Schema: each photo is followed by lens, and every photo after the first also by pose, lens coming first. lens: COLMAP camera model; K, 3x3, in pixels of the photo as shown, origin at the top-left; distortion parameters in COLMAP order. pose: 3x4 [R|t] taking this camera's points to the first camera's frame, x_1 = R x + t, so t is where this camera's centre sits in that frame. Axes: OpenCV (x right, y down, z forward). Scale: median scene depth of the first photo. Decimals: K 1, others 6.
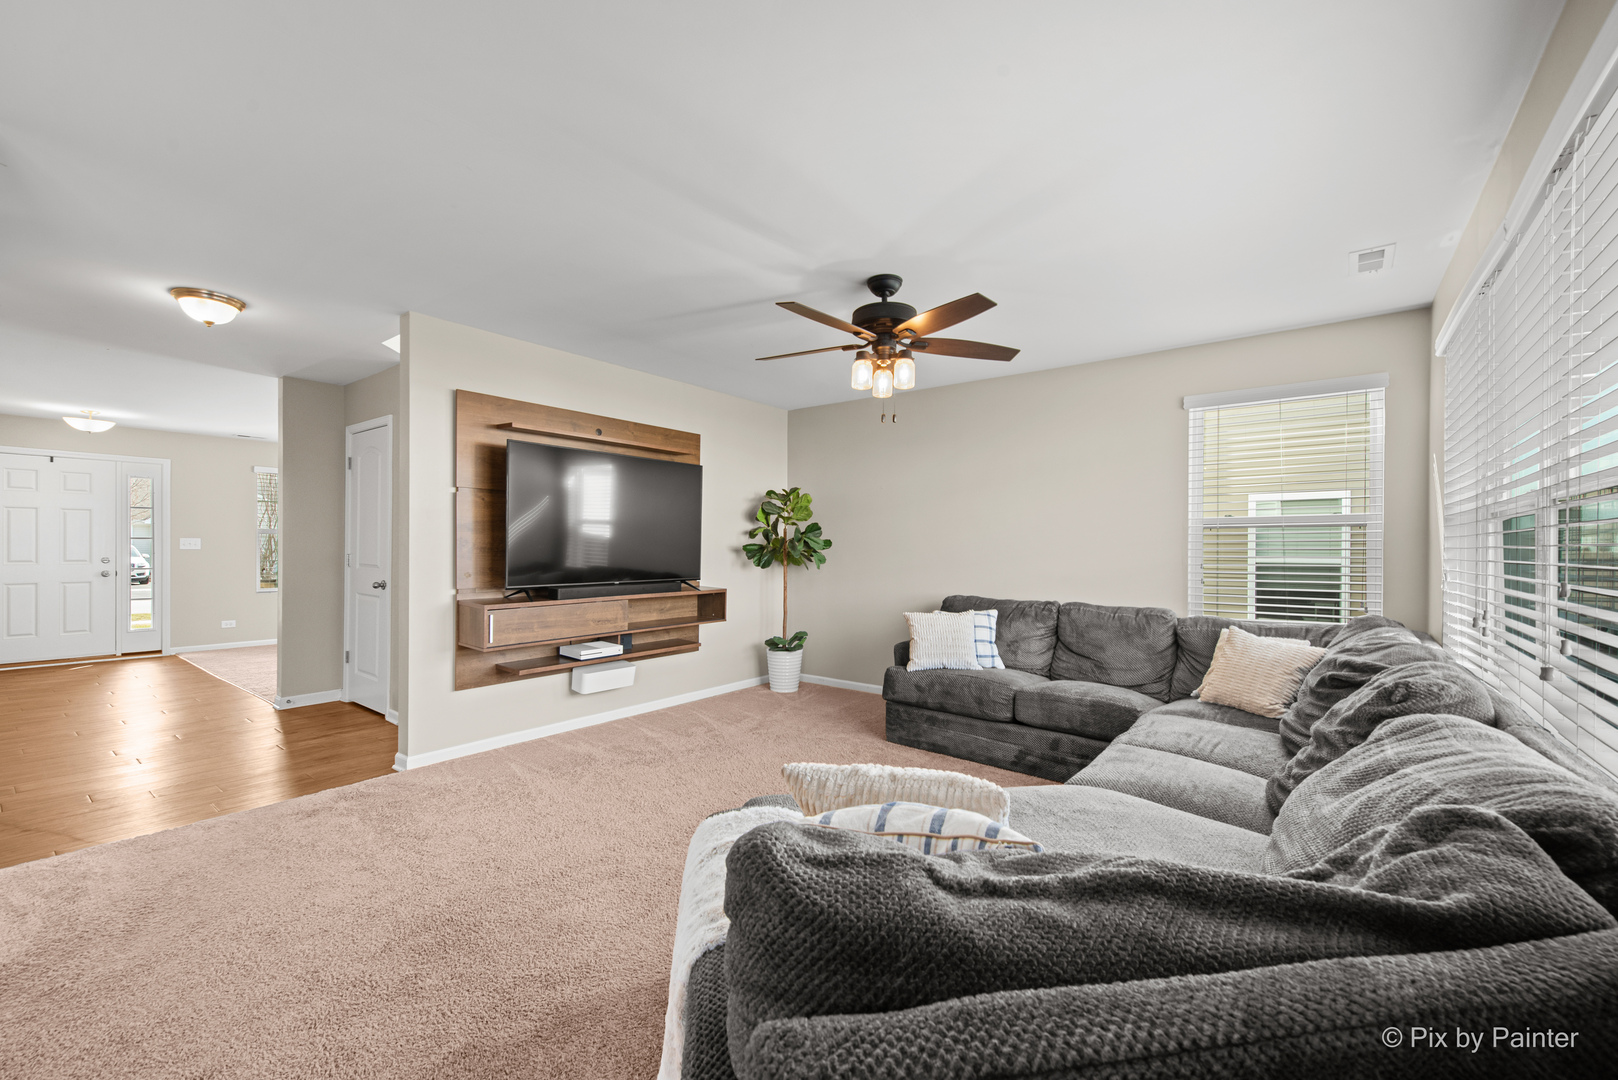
lens RADIAL K [[655.0, 0, 809.0], [0, 655.0, 540.0], [0, 0, 1]] dist [0.015531, -0.000054]
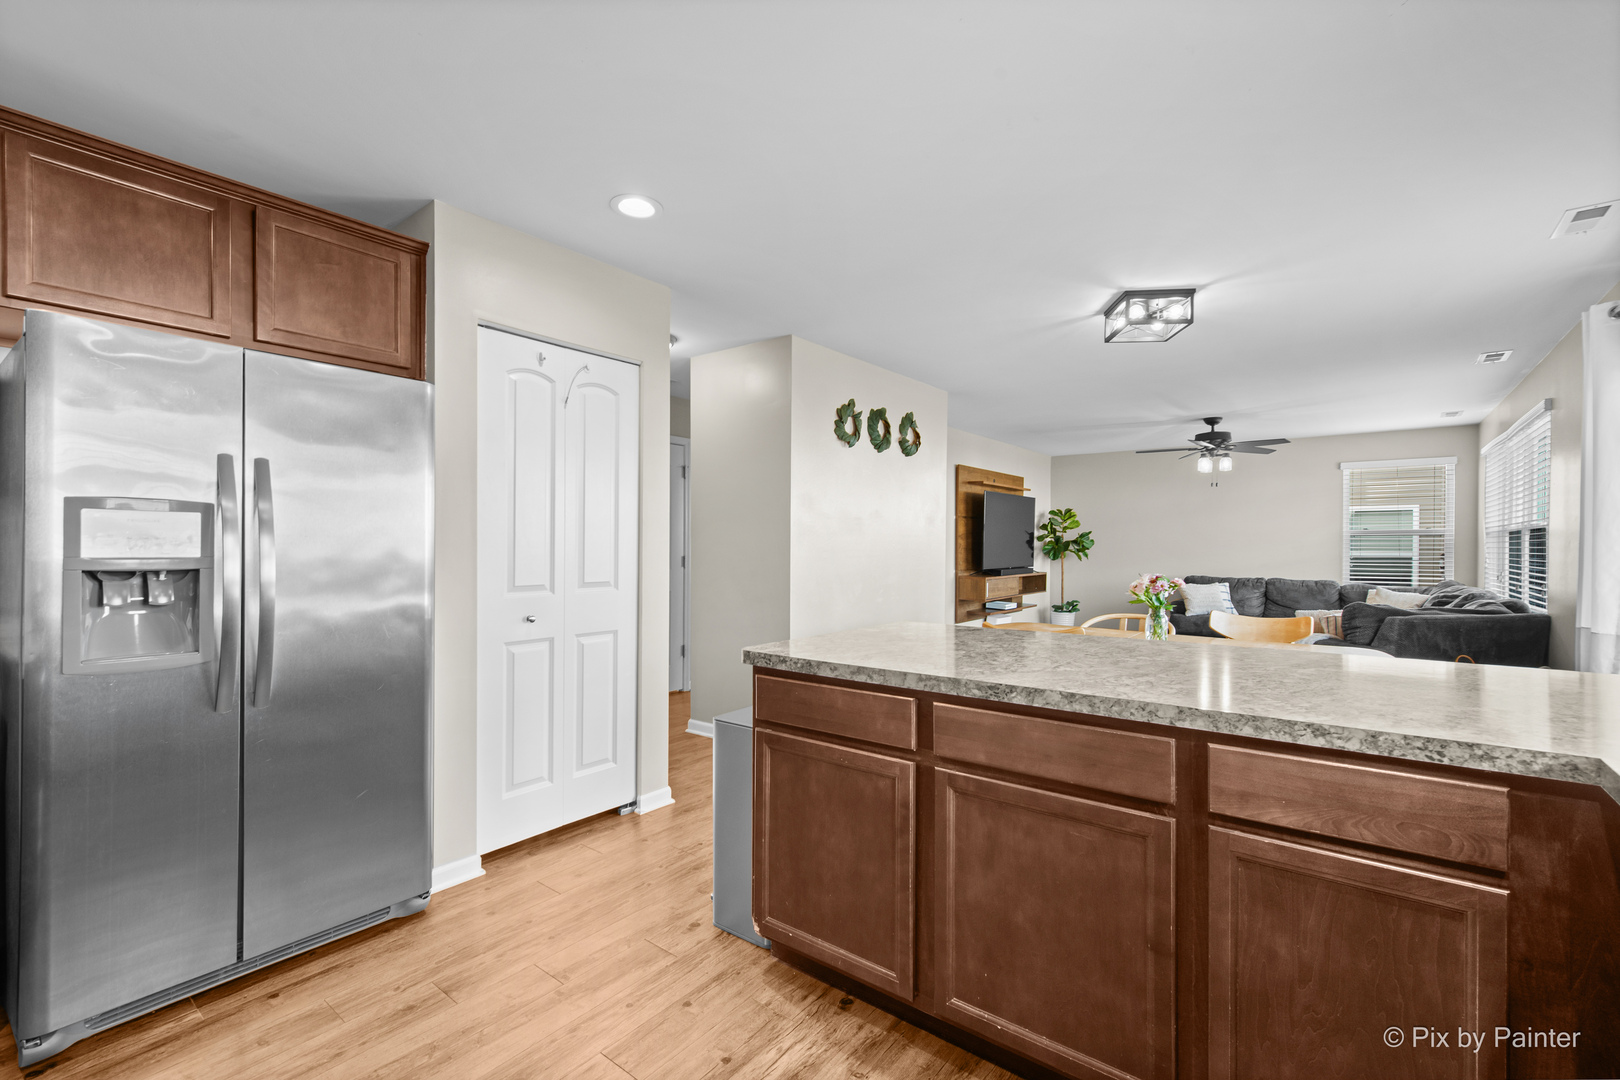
lens RADIAL K [[691.8, 0, 804.0], [0, 691.8, 547.4], [0, 0, 1]] dist [0.001592, 0.000135]
pose [[0.999871, -0.002726, -0.015848, -0.915954], [0.003011, 0.999833, 0.018046, -0.027265], [0.015796, -0.018092, 0.999712, -0.964376]]
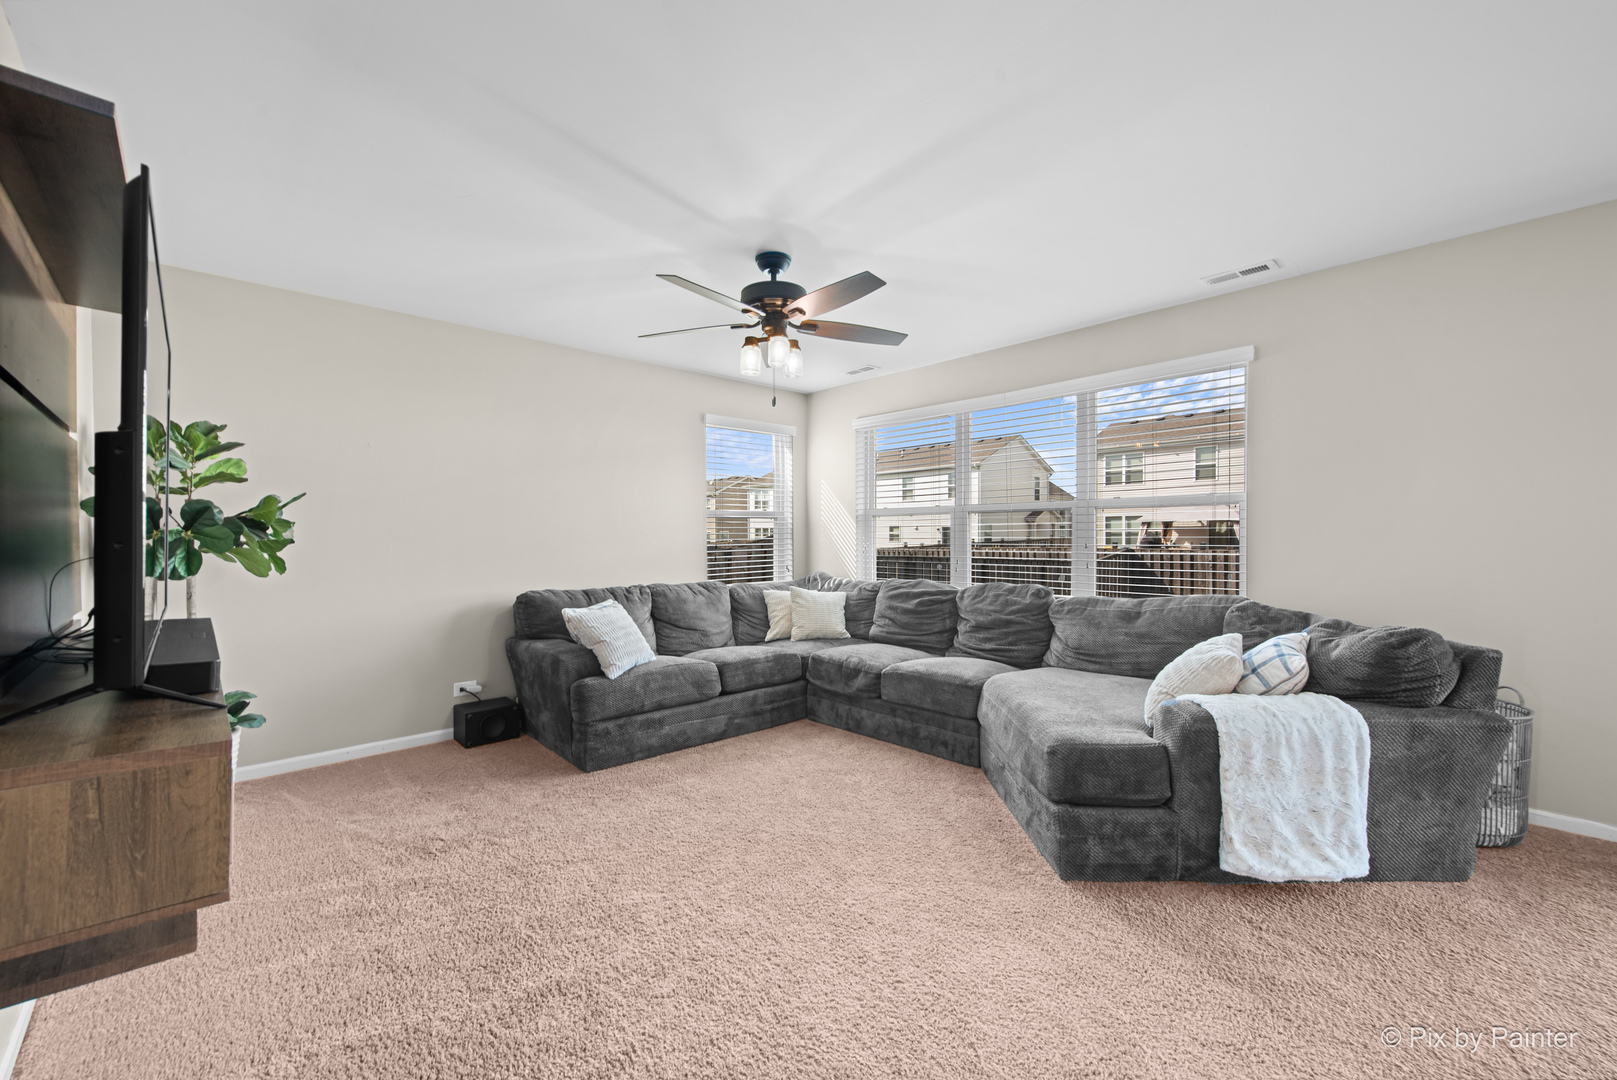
lens RADIAL K [[653.6, 0, 808.5], [0, 653.6, 540.0], [0, 0, 1]] dist [0.000865, -0.000097]
pose [[0.150167, -0.013995, 0.988562, -0.680589], [-0.000121, 0.999900, 0.014174, 0.007544], [-0.988661, -0.002249, 0.150151, 0.652870]]
